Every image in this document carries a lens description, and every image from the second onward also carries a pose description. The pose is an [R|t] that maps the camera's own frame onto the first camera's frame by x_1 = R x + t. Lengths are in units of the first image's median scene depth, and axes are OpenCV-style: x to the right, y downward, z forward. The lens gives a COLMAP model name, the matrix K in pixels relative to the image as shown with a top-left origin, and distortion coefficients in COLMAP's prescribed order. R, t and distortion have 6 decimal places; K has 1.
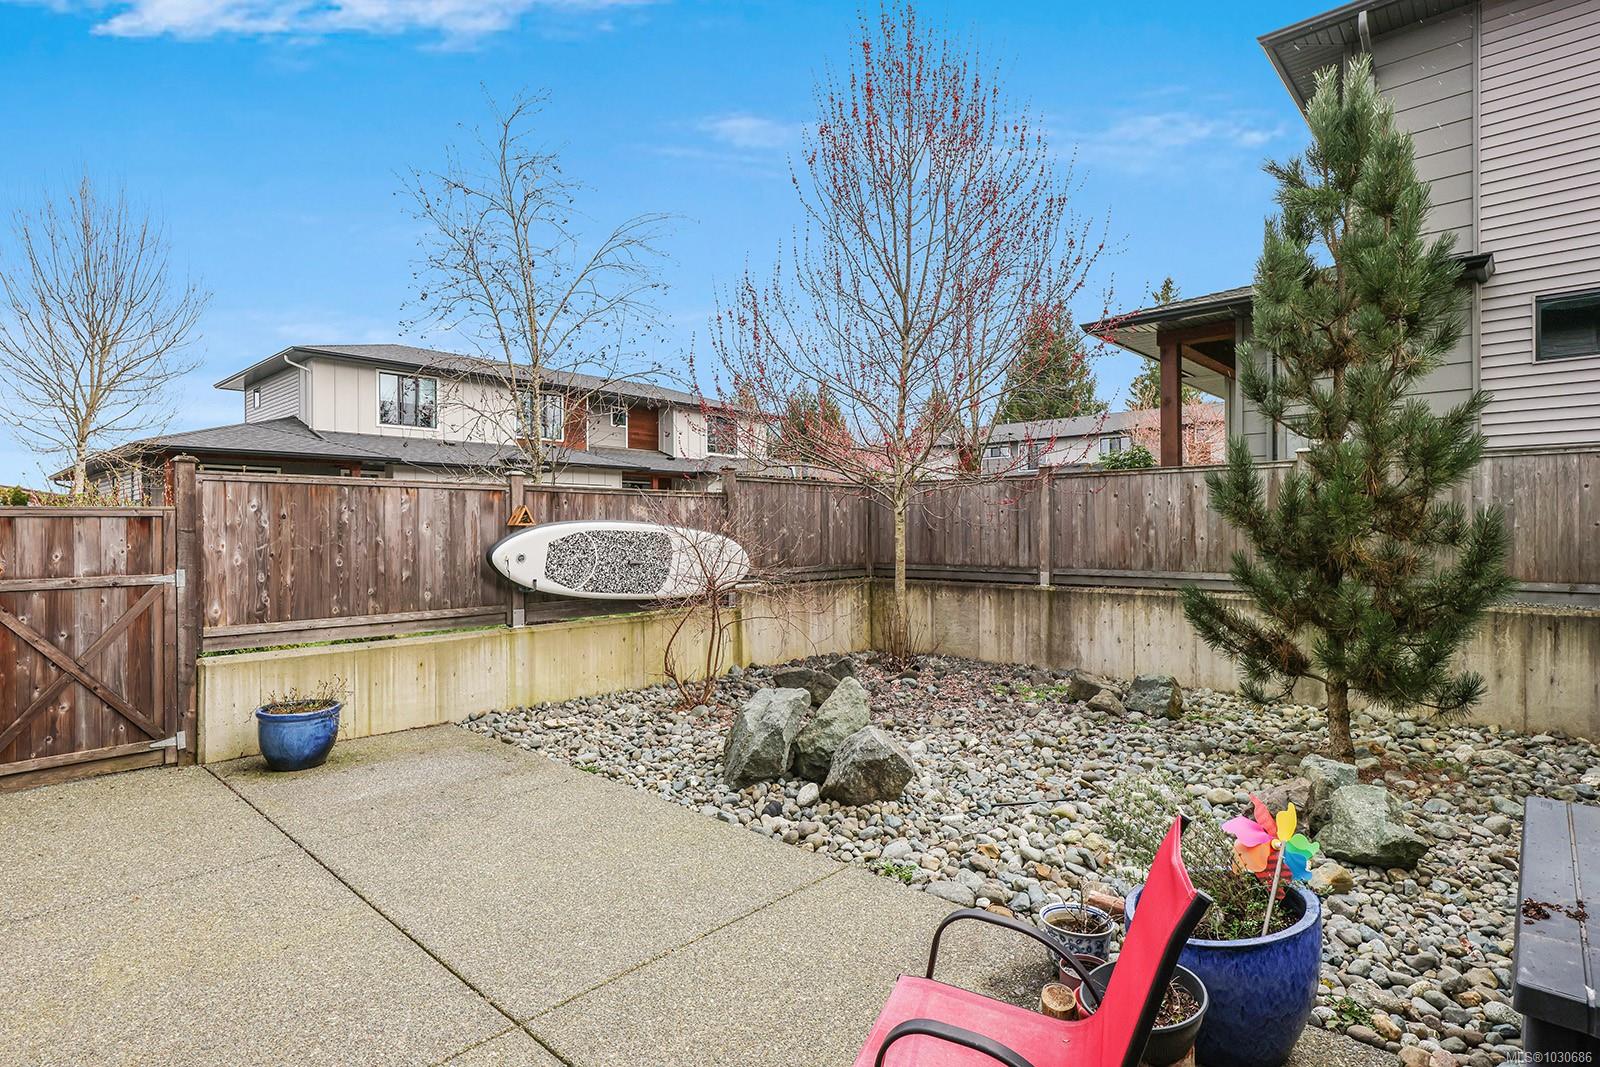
lens RADIAL K [[808.4, 0, 780.4], [0, 808.4, 535.9], [0, 0, 1]] dist [0.006547, -0.001204]
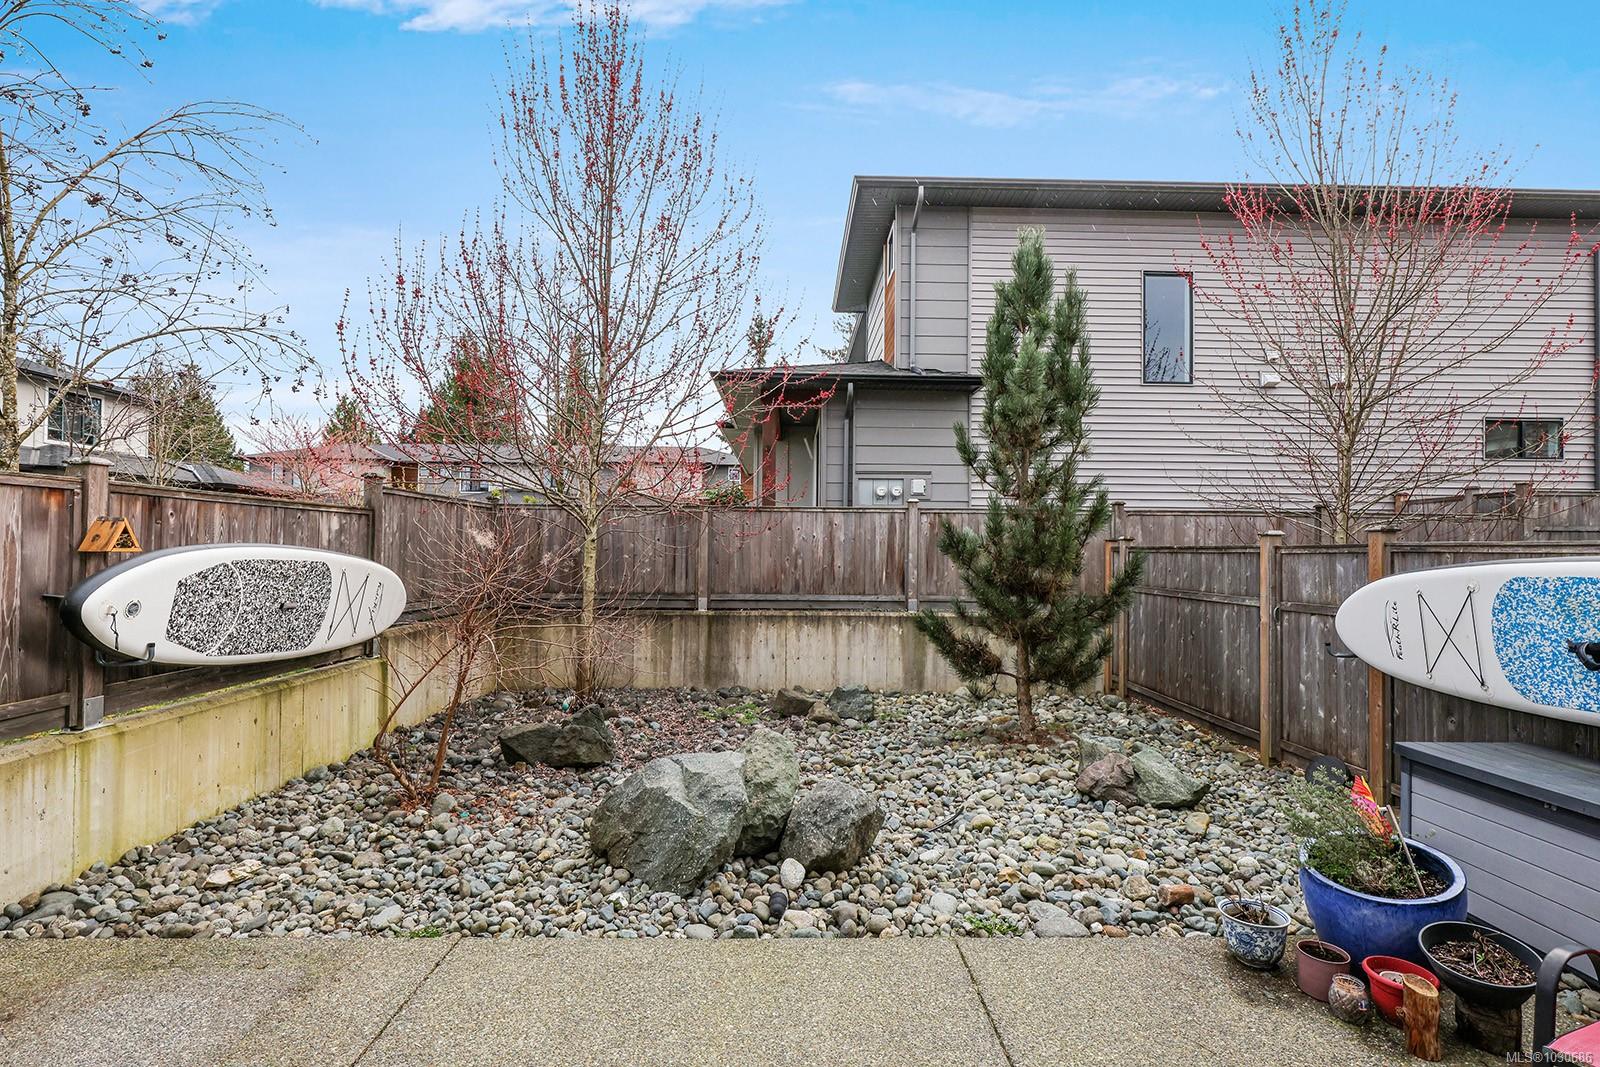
lens RADIAL K [[742.4, 0, 793.1], [0, 742.4, 541.7], [0, 0, 1]] dist [0.002844, -0.000020]
pose [[0.717623, 0.019607, 0.696156, -0.309811], [-0.007594, 0.999764, -0.020329, -0.011752], [-0.696390, 0.009302, 0.717603, 0.248968]]
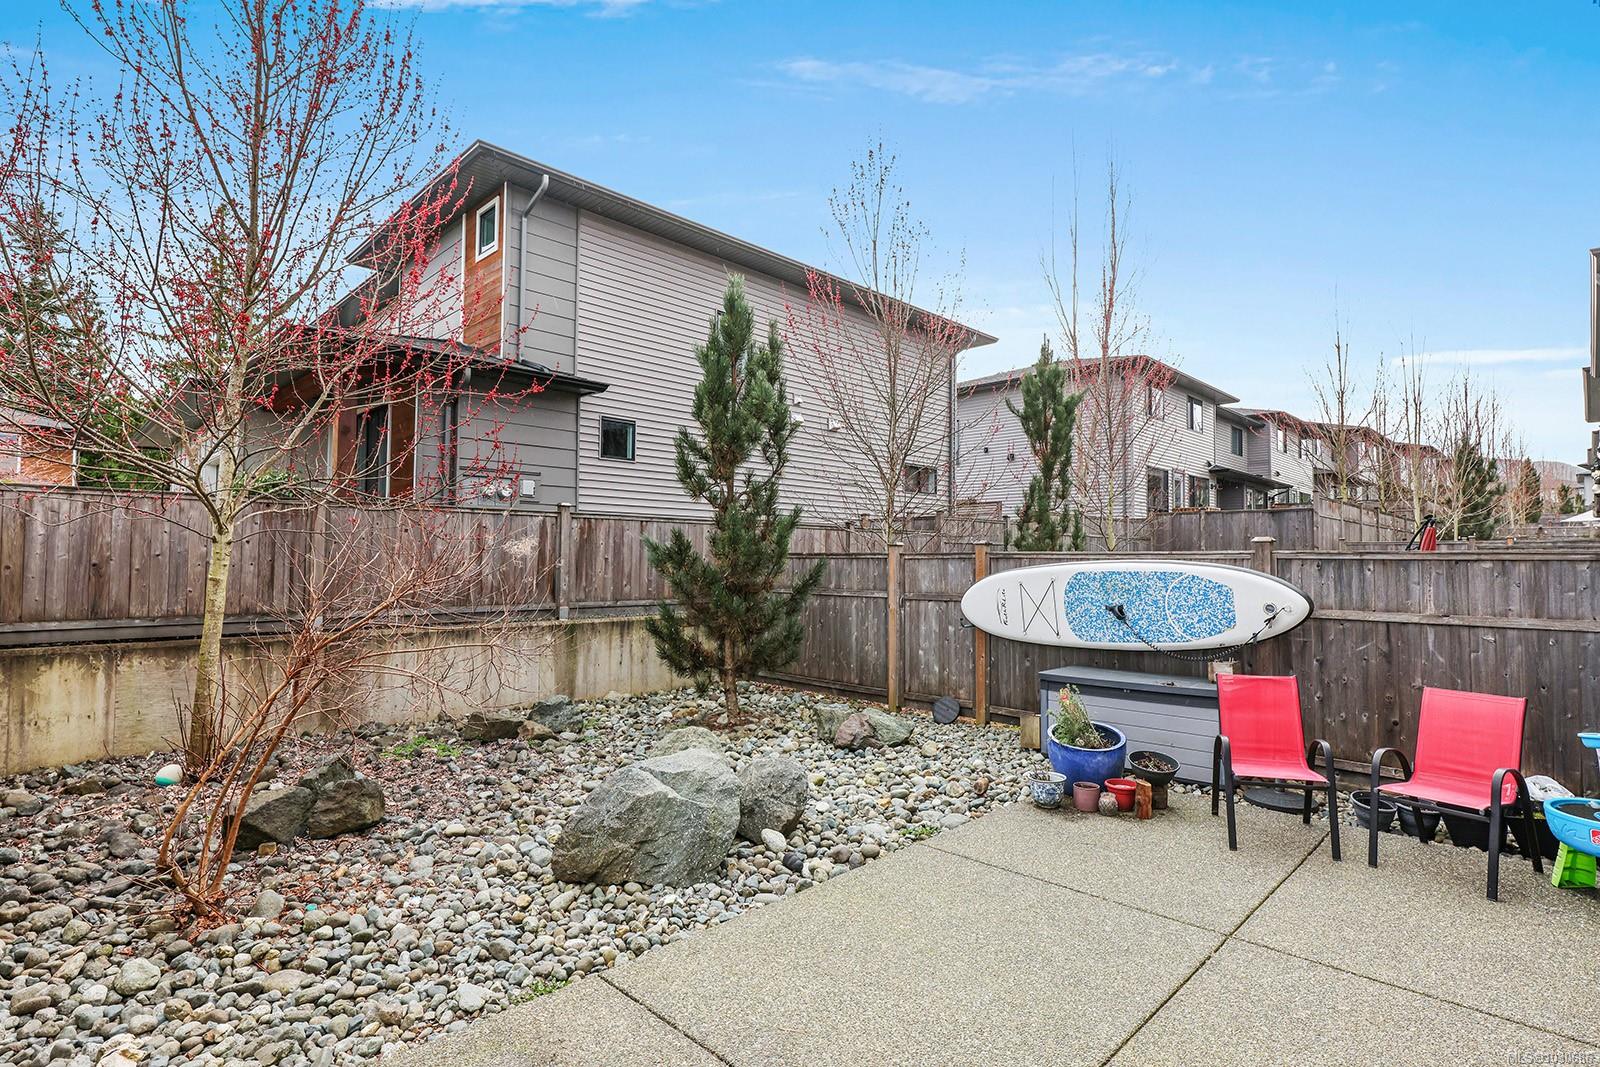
lens RADIAL K [[808.4, 0, 800.1], [0, 808.4, 530.9], [0, 0, 1]] dist [0.006547, -0.001204]
pose [[0.023595, 0.041320, 0.998867, -0.573163], [-0.001038, 0.999146, -0.041307, -0.010968], [-0.999721, -0.000063, 0.023618, 0.555682]]
